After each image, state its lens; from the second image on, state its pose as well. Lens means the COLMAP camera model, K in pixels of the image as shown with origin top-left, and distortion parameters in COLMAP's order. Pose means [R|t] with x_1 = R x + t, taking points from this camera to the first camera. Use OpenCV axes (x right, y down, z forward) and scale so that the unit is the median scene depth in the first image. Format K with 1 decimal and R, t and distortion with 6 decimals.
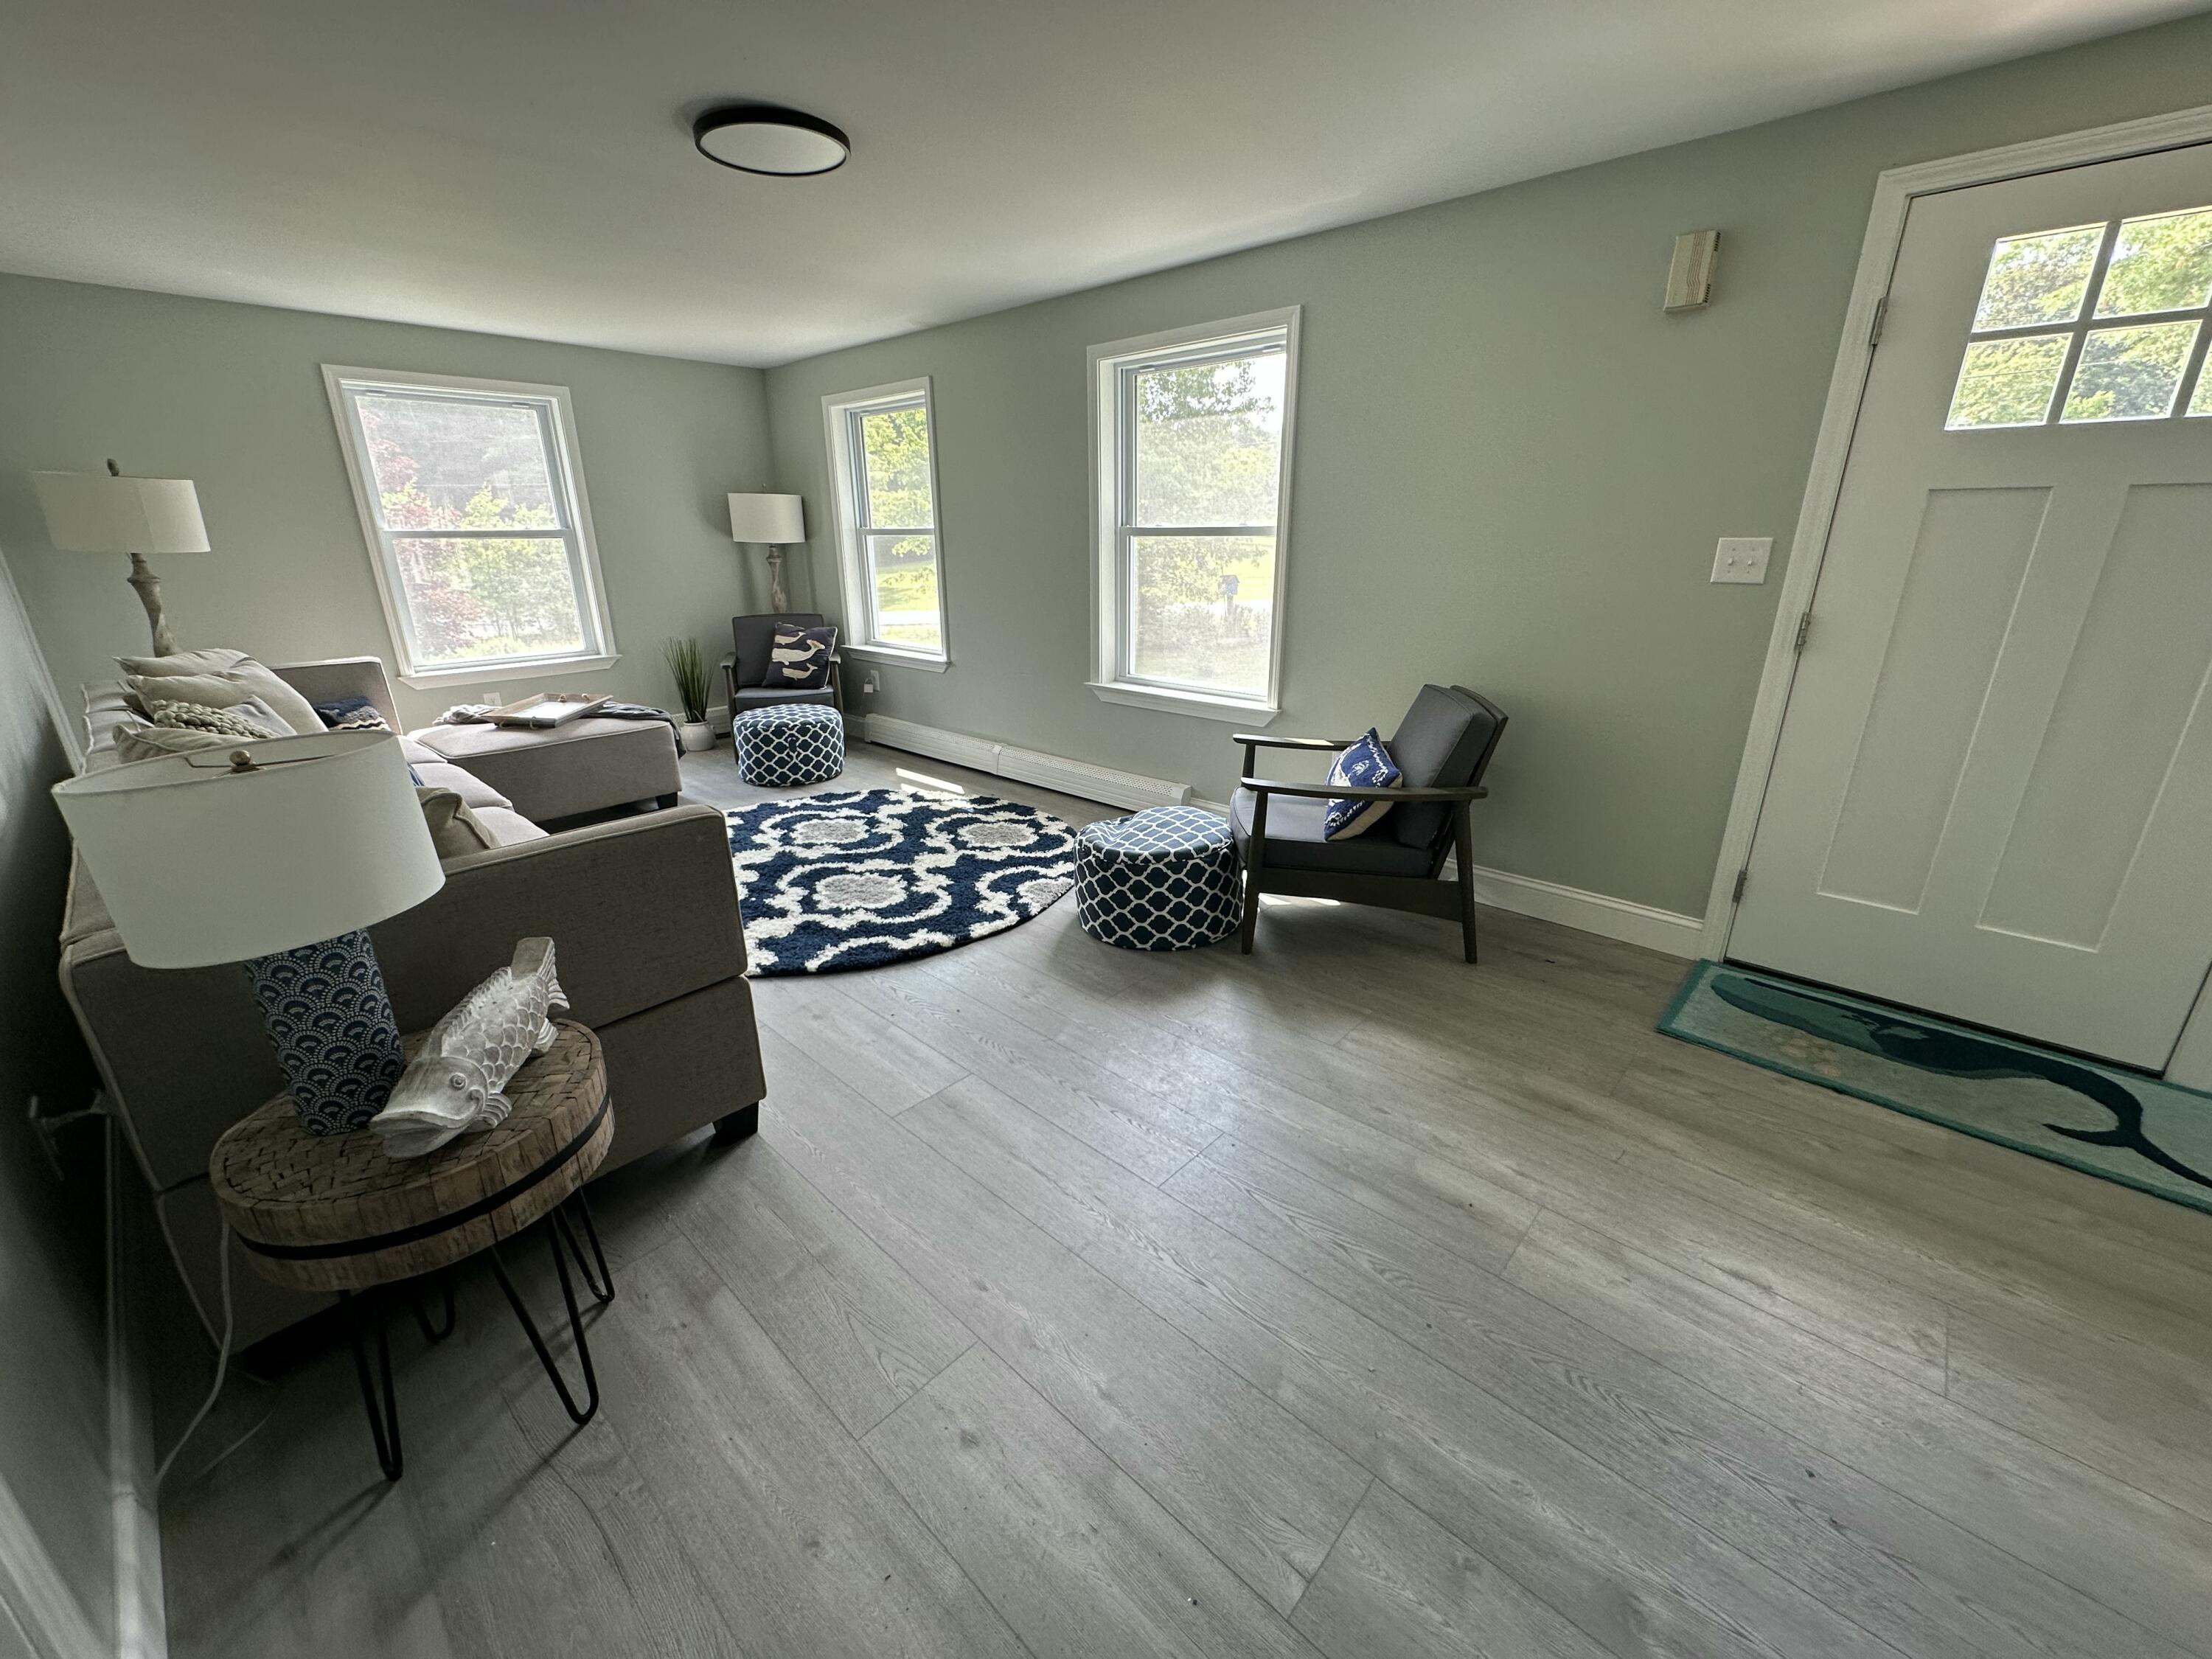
lens RADIAL K [[881.9, 0, 1106.0], [0, 881.9, 829.5], [0, 0, 1]] dist [-0.000179, 0.000257]
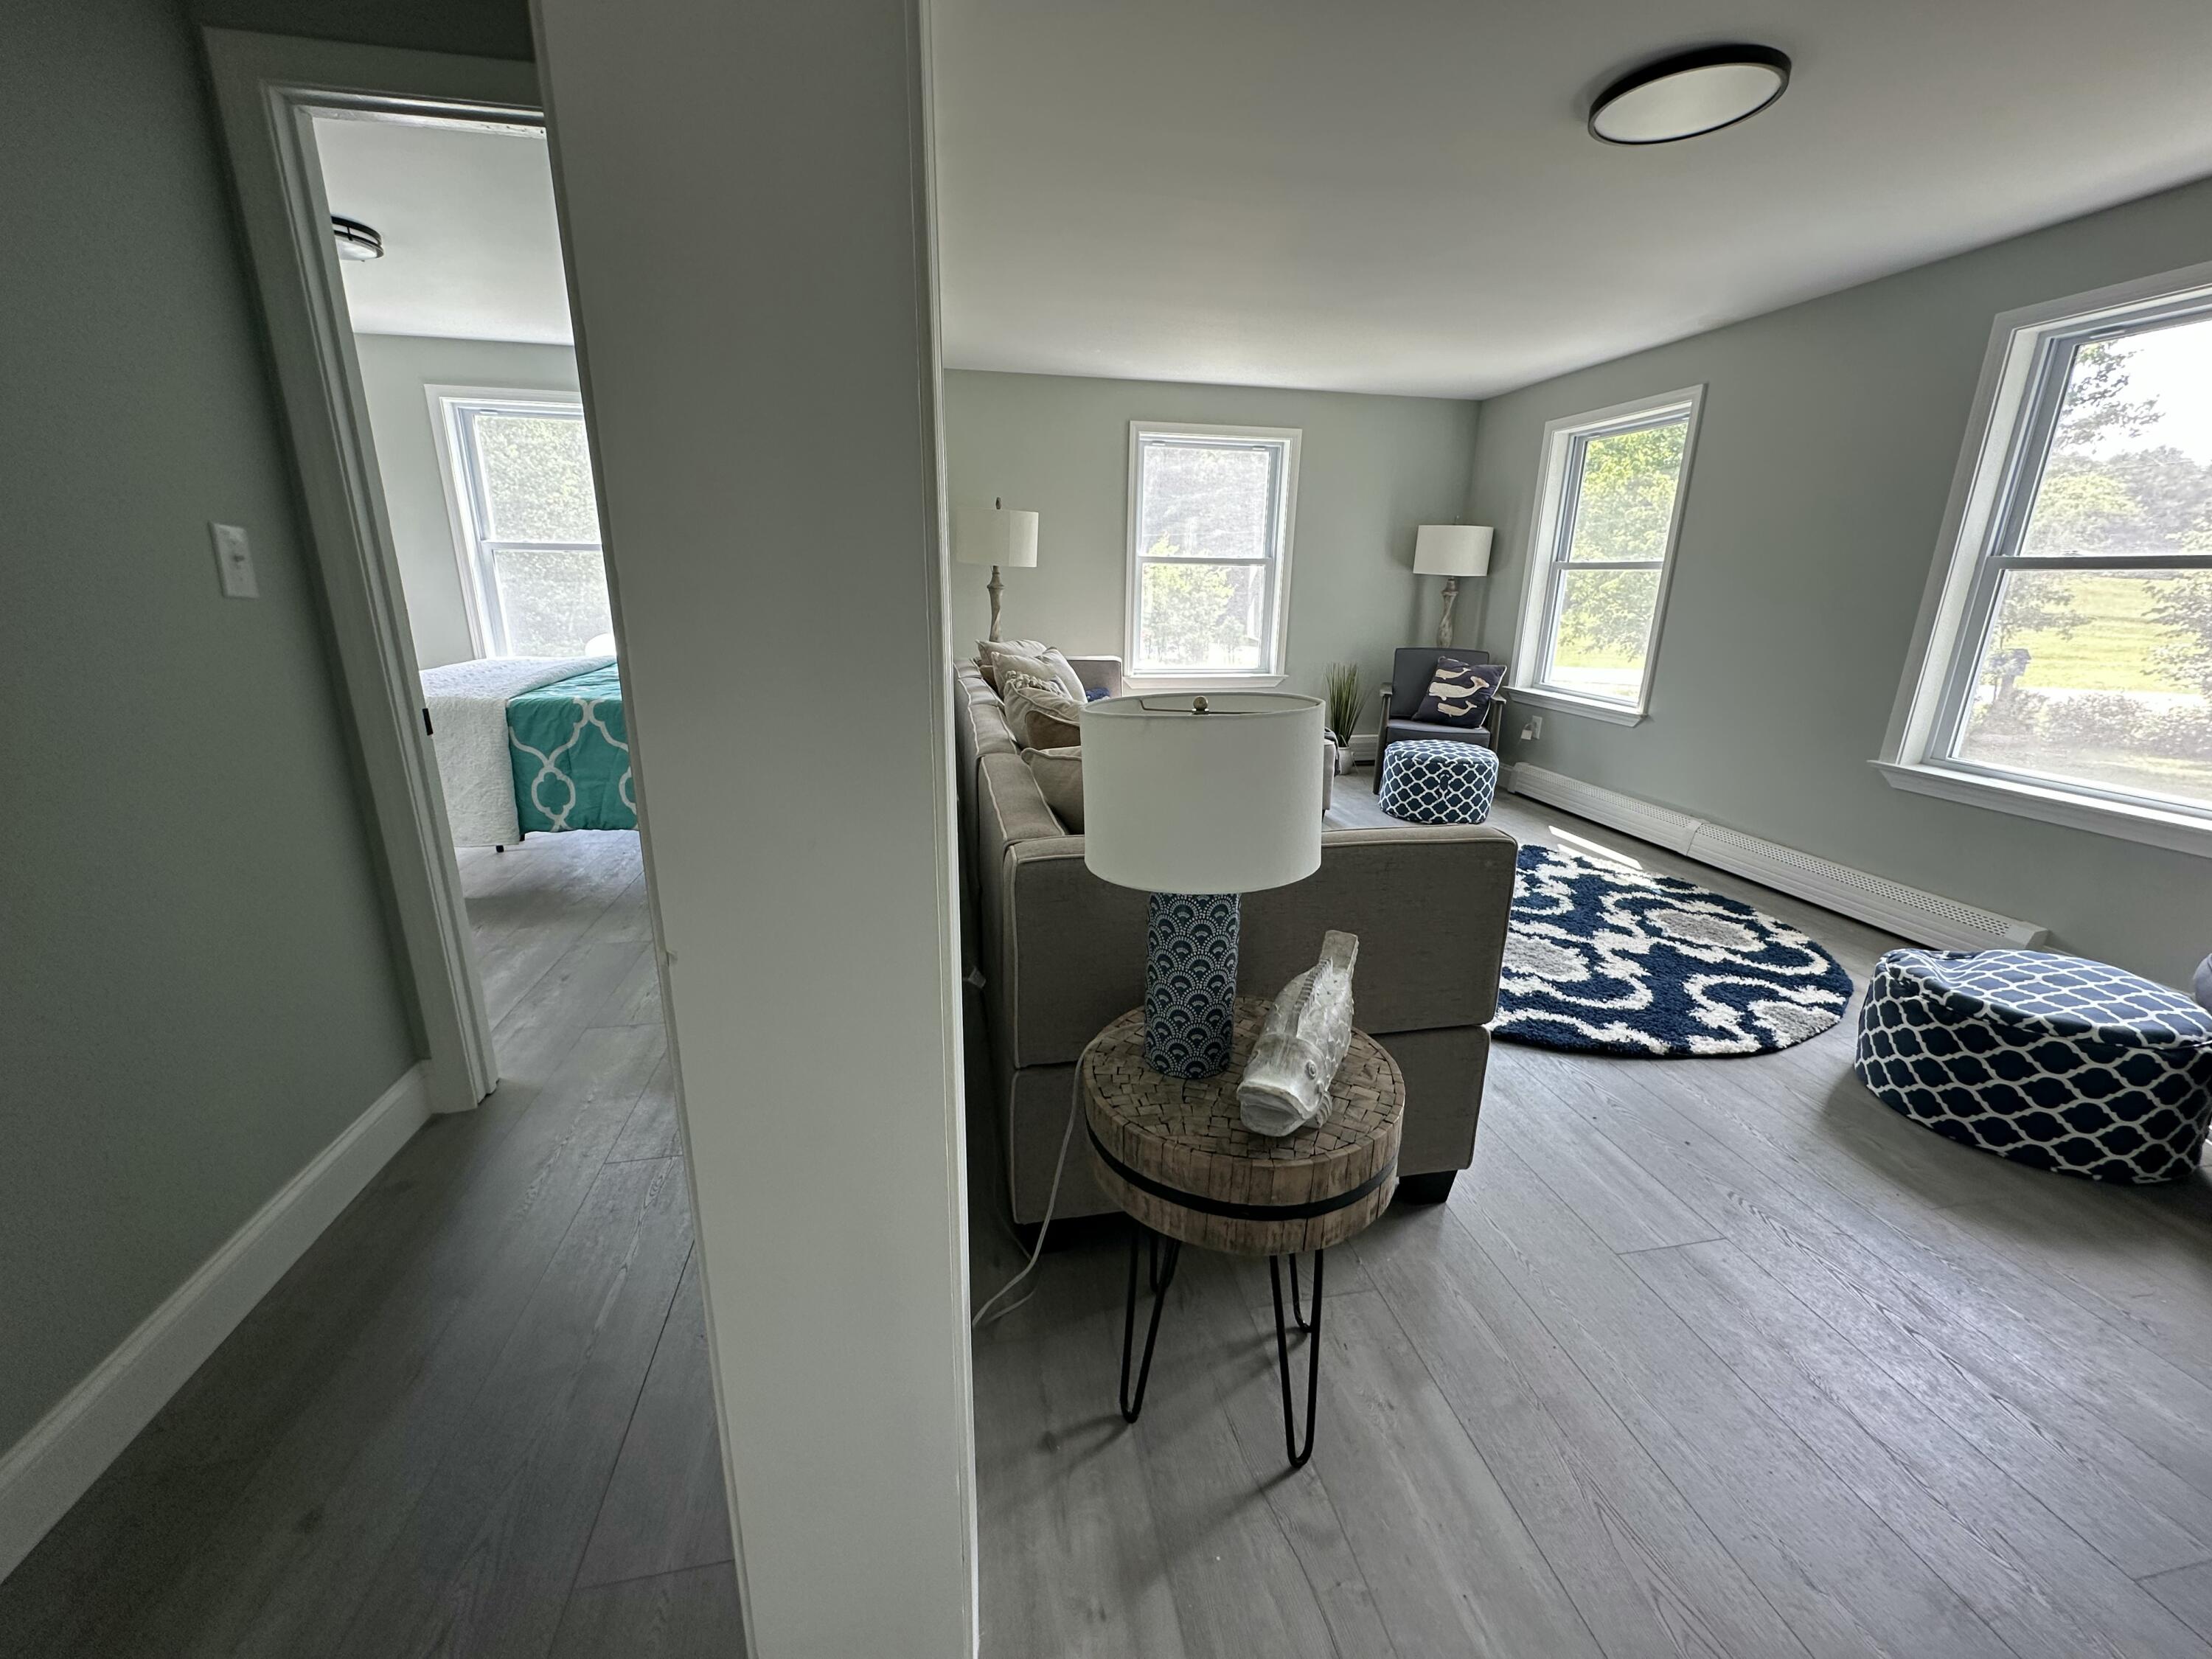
lens RADIAL K [[881.9, 0, 1106.0], [0, 881.9, 829.5], [0, 0, 1]] dist [-0.000179, 0.000257]
pose [[0.805882, 0.183574, -0.562898, -0.135085], [-0.212099, 0.977133, 0.015010, 0.021742], [0.552782, 0.107294, 0.826390, 0.025776]]
